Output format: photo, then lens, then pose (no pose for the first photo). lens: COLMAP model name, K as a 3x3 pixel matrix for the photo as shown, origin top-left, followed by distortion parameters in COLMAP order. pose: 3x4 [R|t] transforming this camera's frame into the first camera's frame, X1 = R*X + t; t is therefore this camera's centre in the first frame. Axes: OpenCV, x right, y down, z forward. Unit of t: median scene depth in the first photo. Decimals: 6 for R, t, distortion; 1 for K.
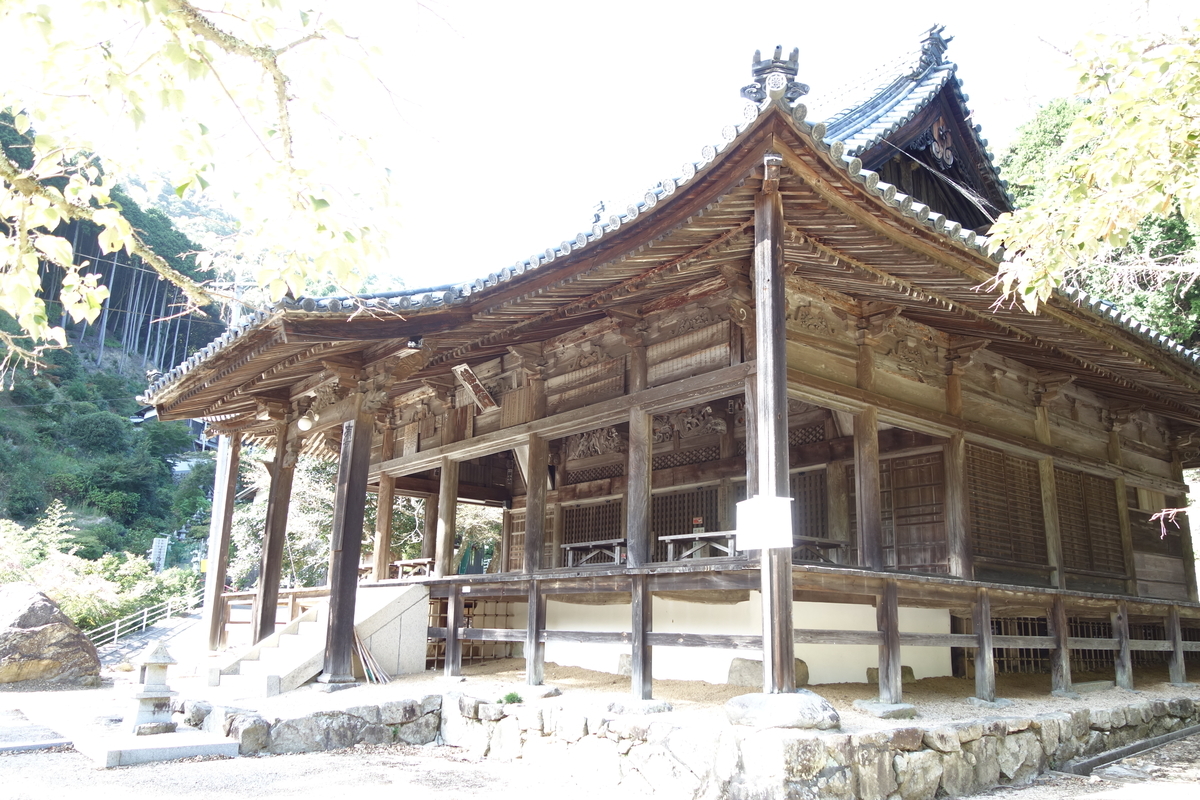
lens RADIAL K [[952.1, 0, 600.0], [0, 952.1, 400.0], [0, 0, 1]] dist [-0.014523, -0.005462]
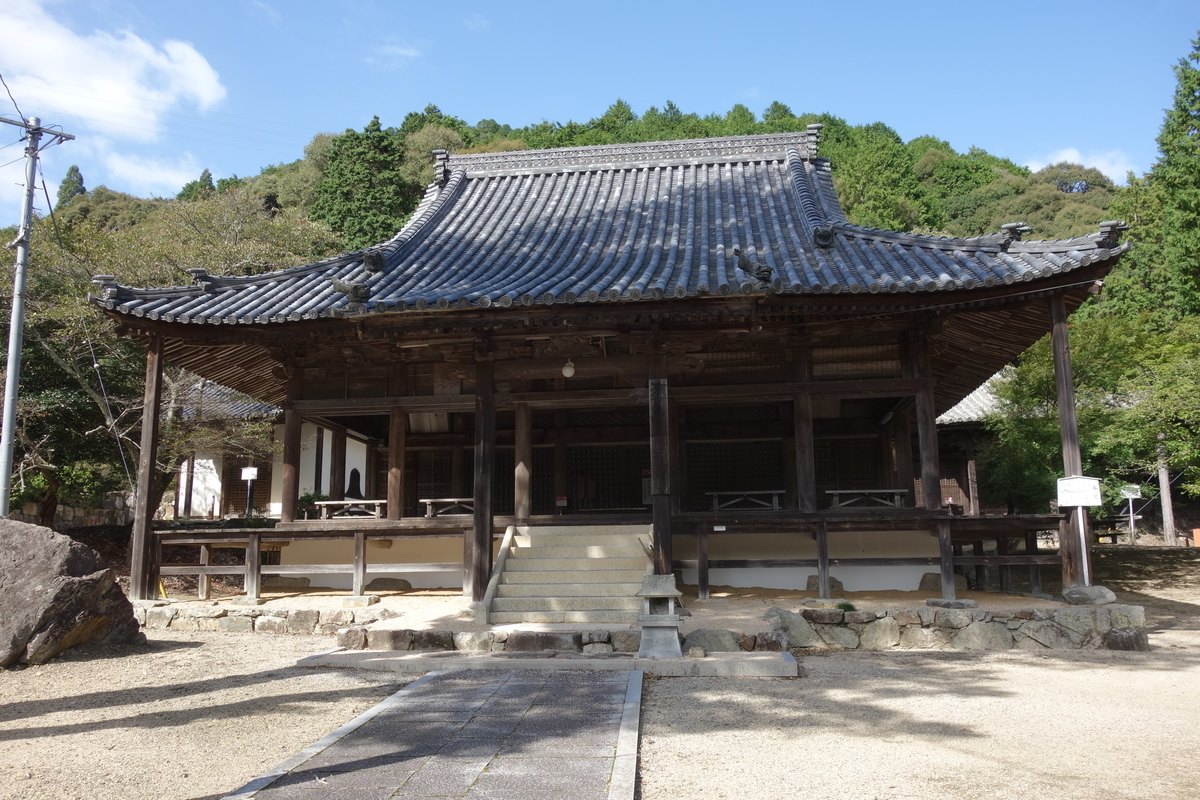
lens RADIAL K [[952.1, 0, 600.0], [0, 952.1, 400.0], [0, 0, 1]] dist [-0.014523, -0.005462]
pose [[0.721327, 0.096251, 0.685874, -1.074656], [-0.140786, 0.989998, 0.009134, 0.045307], [-0.678134, -0.103150, 0.727663, 0.228451]]
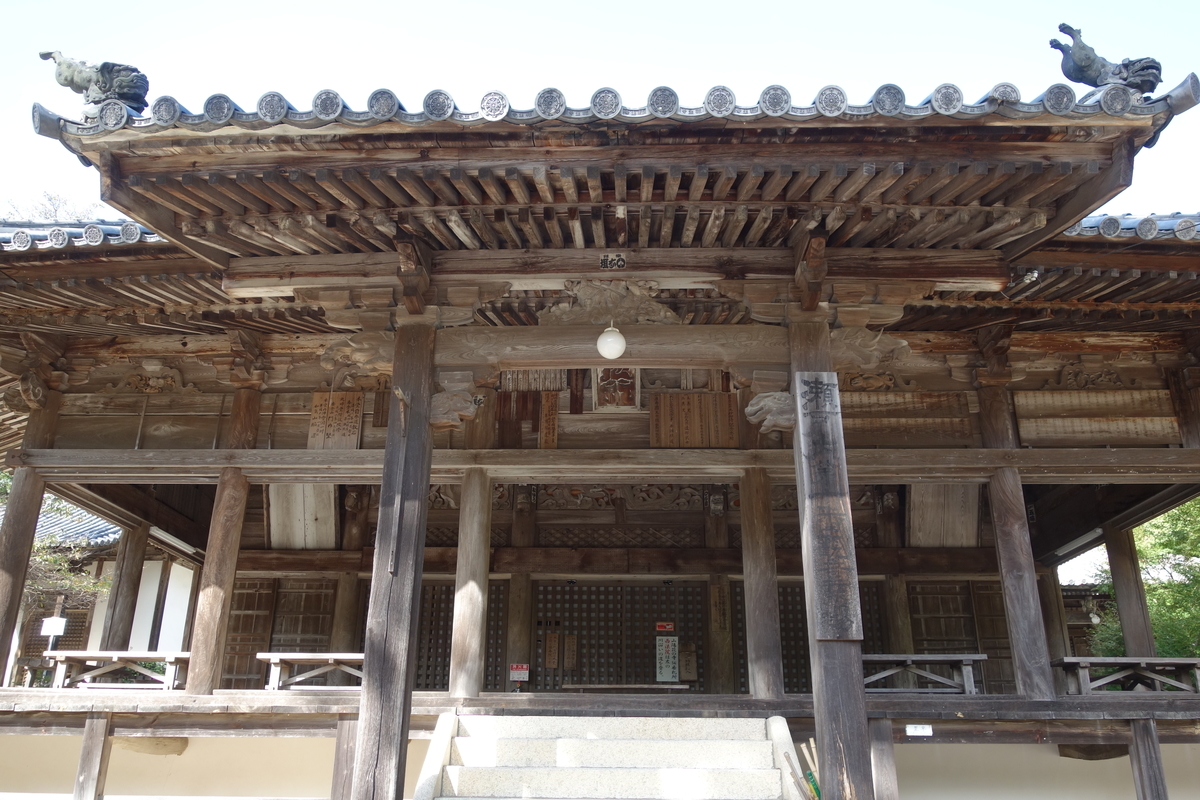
lens RADIAL K [[952.1, 0, 600.0], [0, 952.1, 400.0], [0, 0, 1]] dist [-0.014523, -0.005462]
pose [[0.649559, 0.262957, 0.713391, -0.679763], [-0.178437, 0.964806, -0.193159, 0.149640], [-0.739076, -0.001827, 0.673619, 0.749245]]
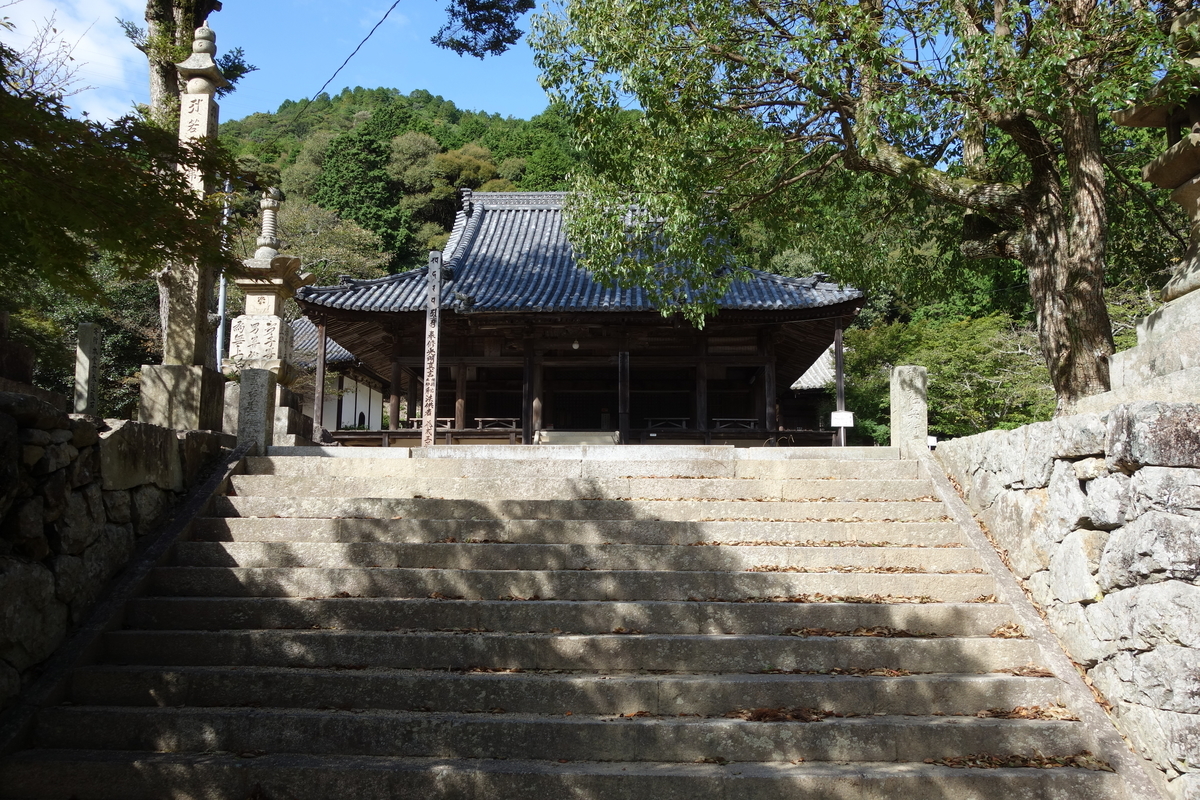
lens RADIAL K [[952.1, 0, 600.0], [0, 952.1, 400.0], [0, 0, 1]] dist [-0.014523, -0.005462]
pose [[0.653597, 0.095376, 0.750809, -1.844799], [-0.174284, 0.984334, 0.026677, 0.078485], [-0.736503, -0.148290, 0.659980, -0.350099]]
